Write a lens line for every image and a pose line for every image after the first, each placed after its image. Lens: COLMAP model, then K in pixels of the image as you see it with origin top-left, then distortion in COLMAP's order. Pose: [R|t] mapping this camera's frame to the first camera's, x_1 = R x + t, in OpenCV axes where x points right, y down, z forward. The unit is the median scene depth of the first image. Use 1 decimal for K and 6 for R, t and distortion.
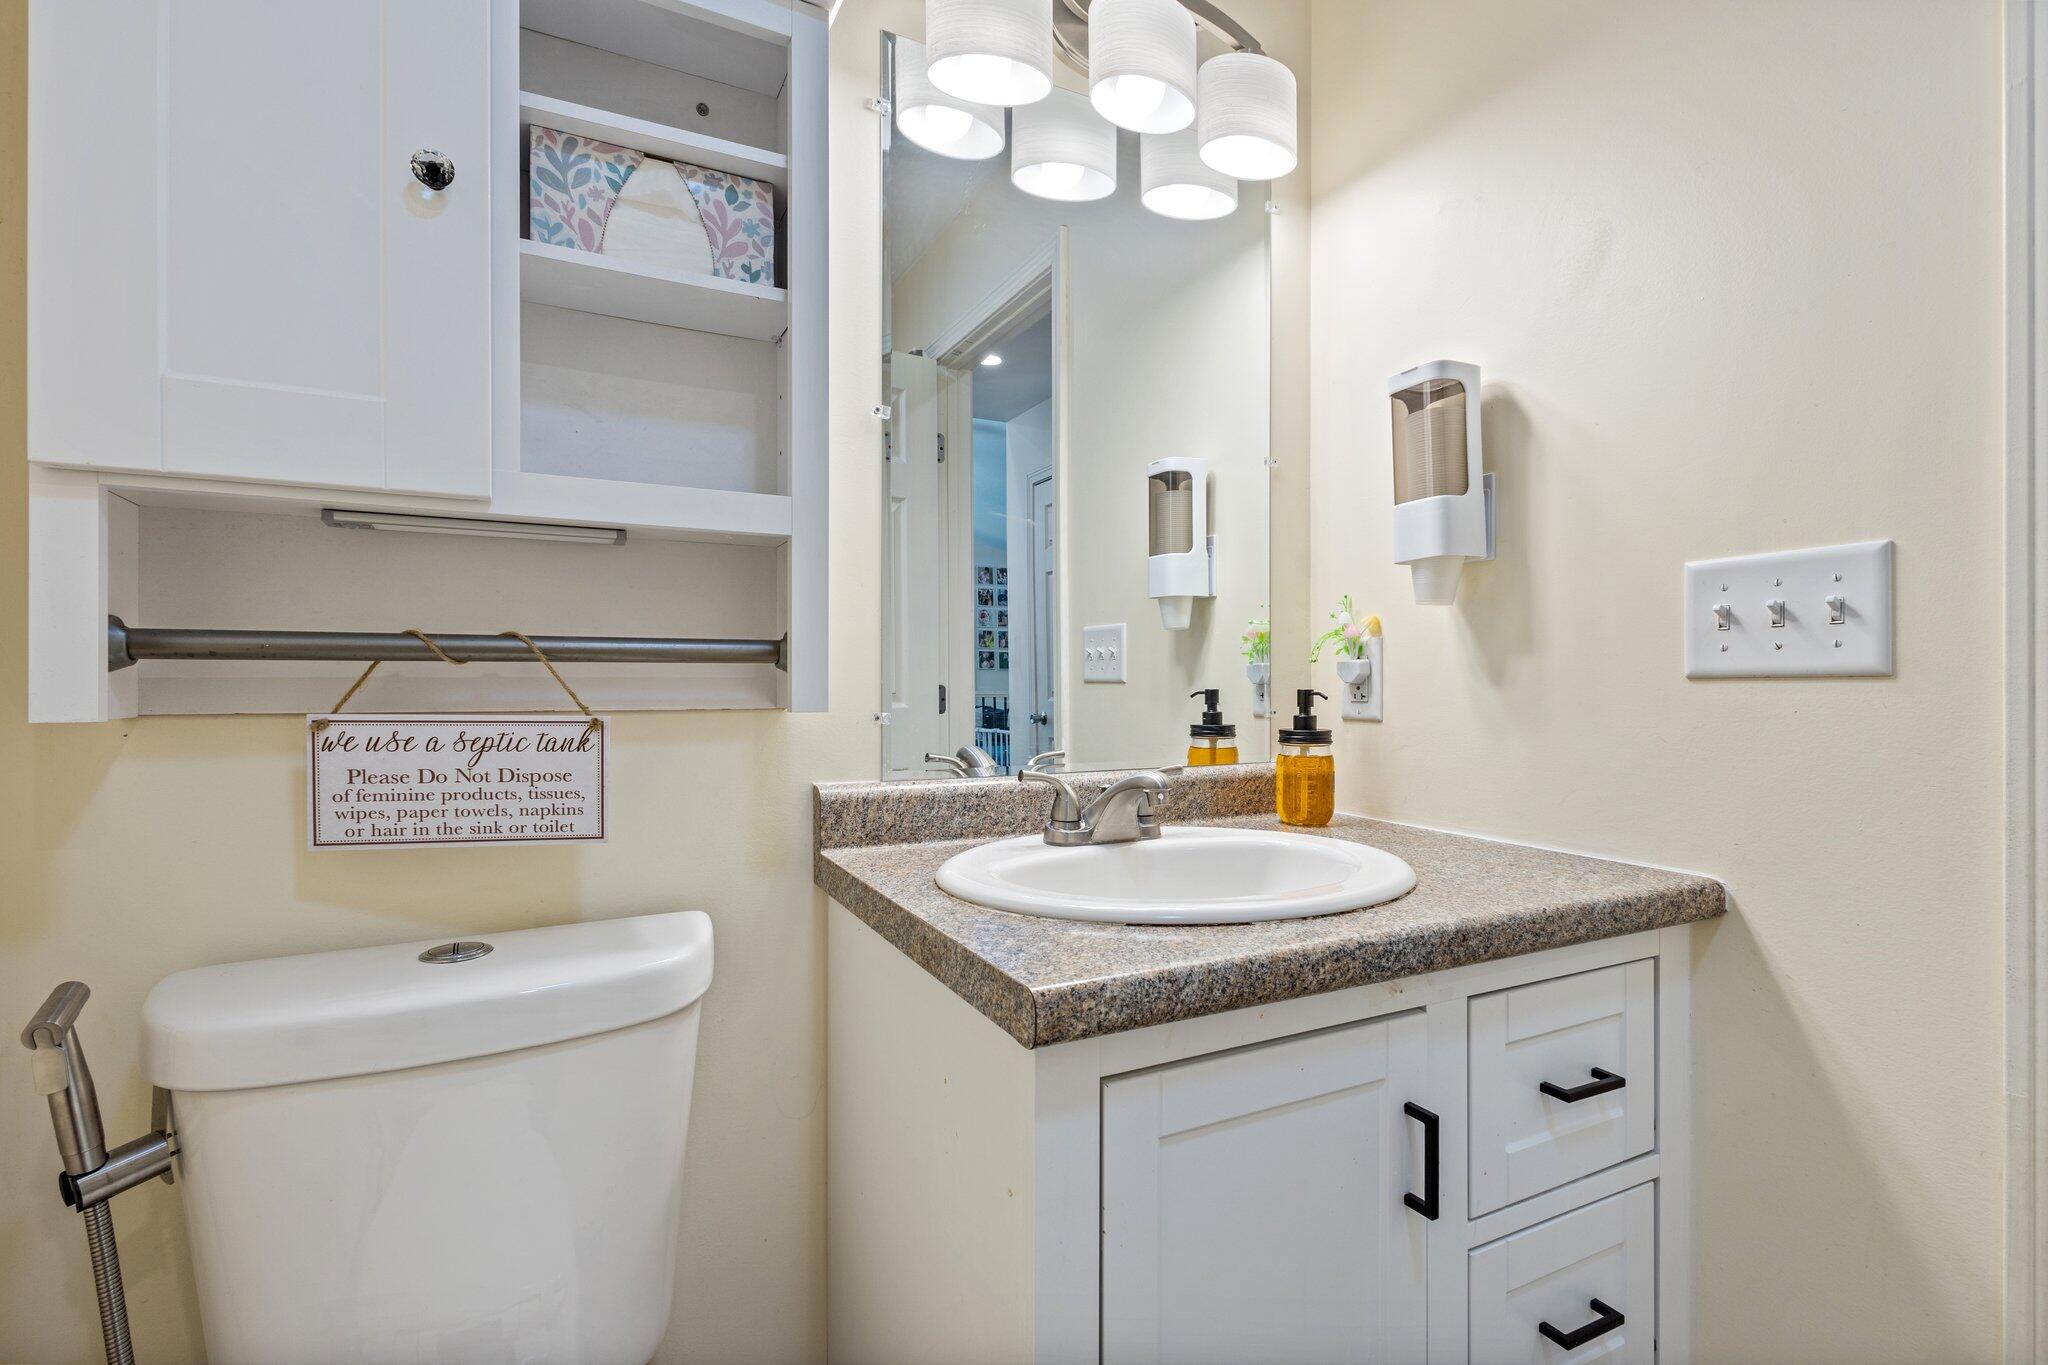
lens RADIAL K [[944.2, 0, 1024.9], [0, 944.2, 683.3], [0, 0, 1]] dist [0.006795, -0.001135]
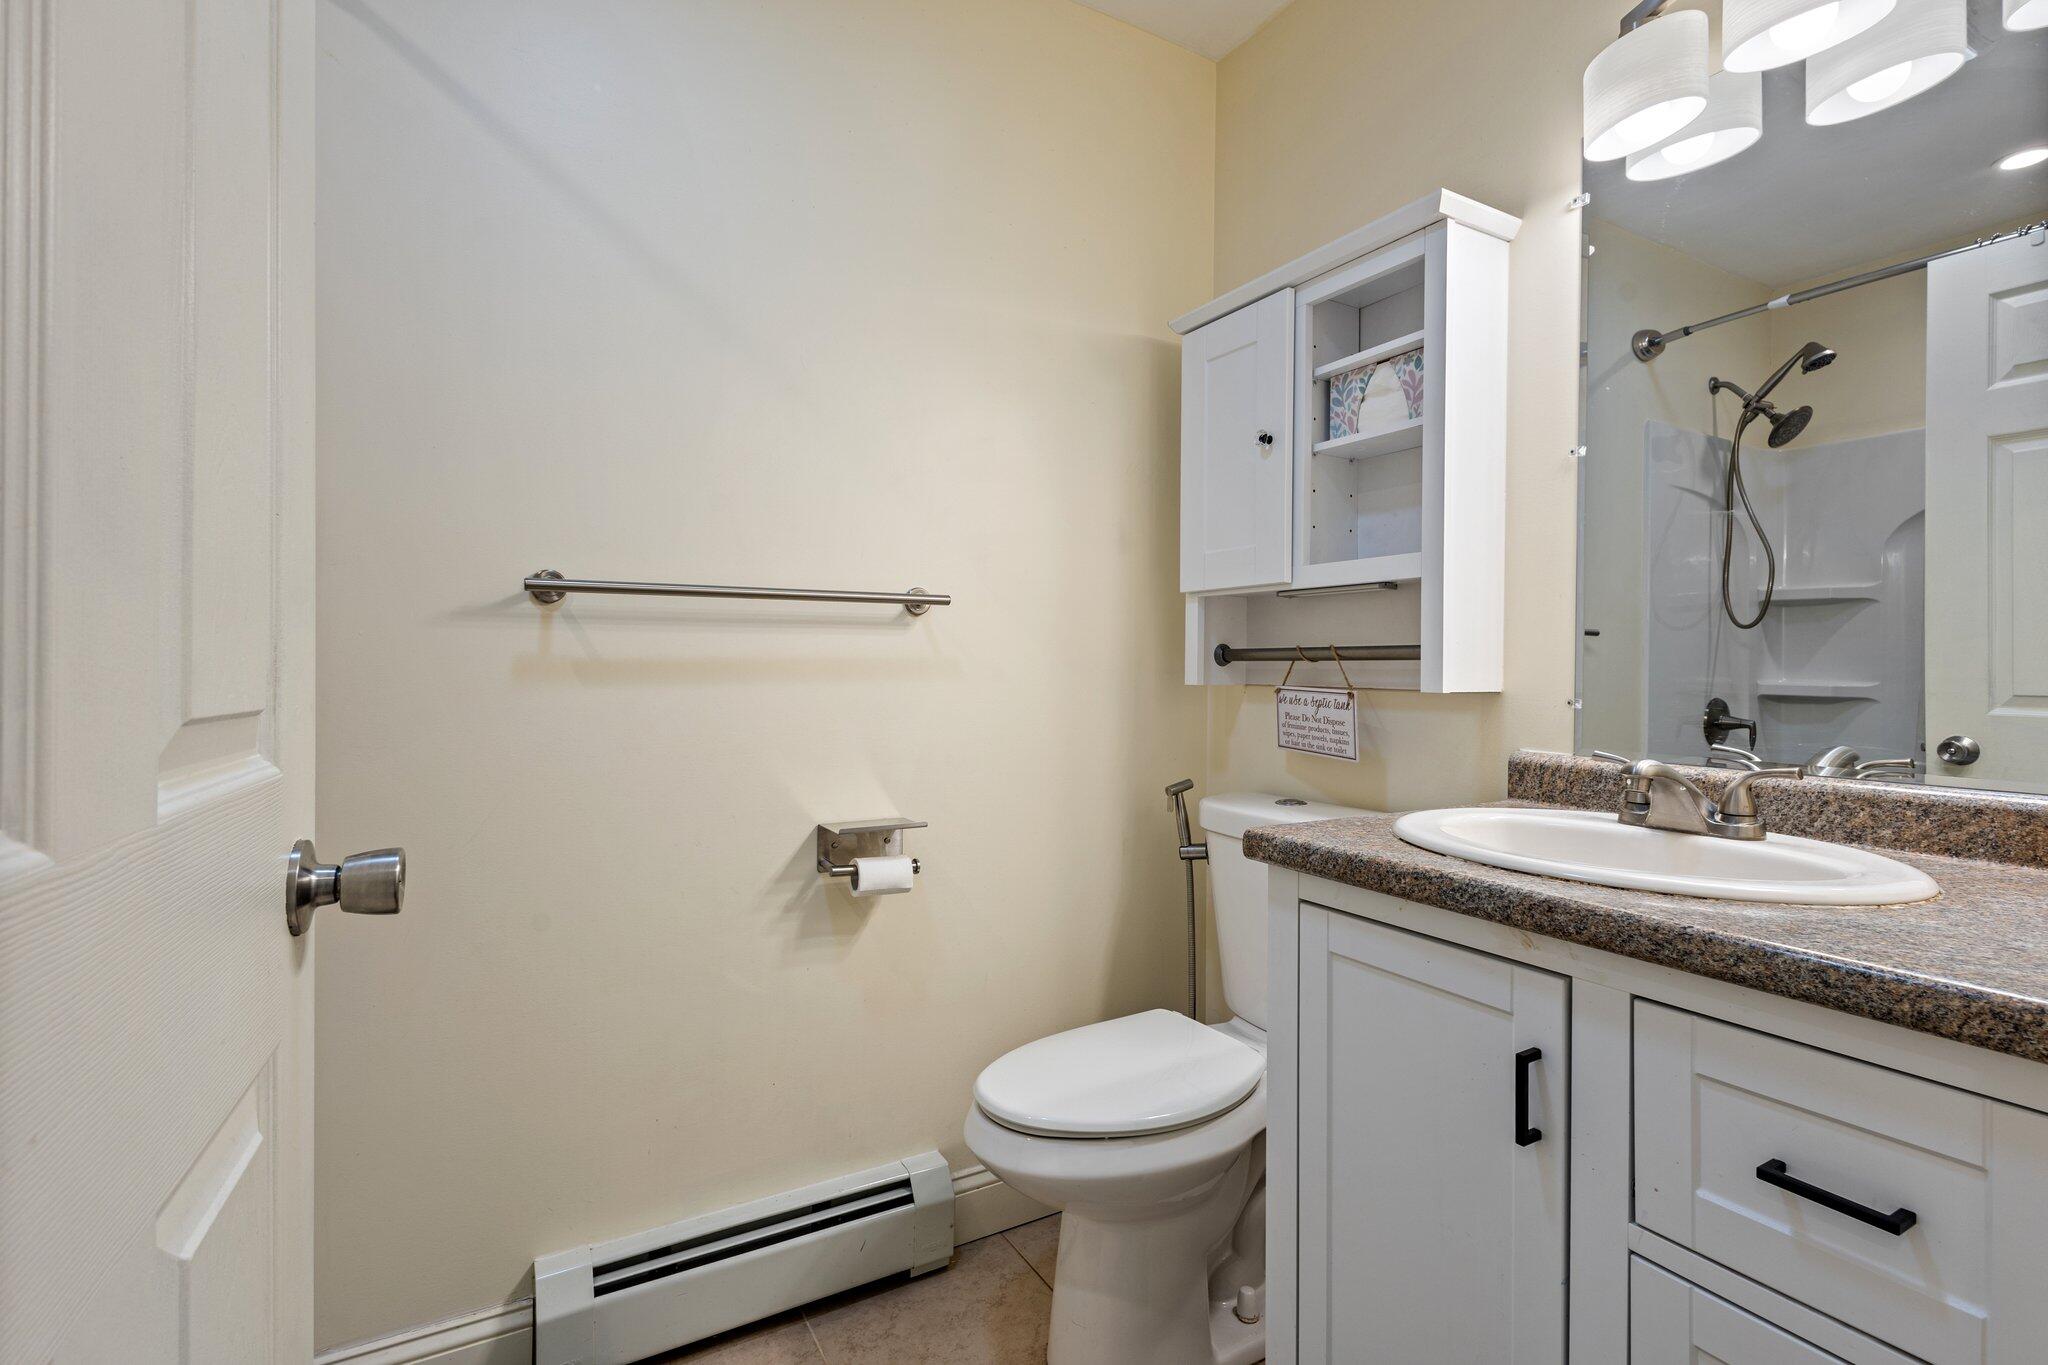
lens RADIAL K [[944.2, 0, 1027.5], [0, 944.2, 673.0], [0, 0, 1]] dist [0.006795, -0.001135]
pose [[0.053690, 0.006260, -0.998538, 1.318247], [-0.008036, 0.999951, 0.005837, -0.004706], [0.998525, 0.007711, 0.053738, 0.292791]]
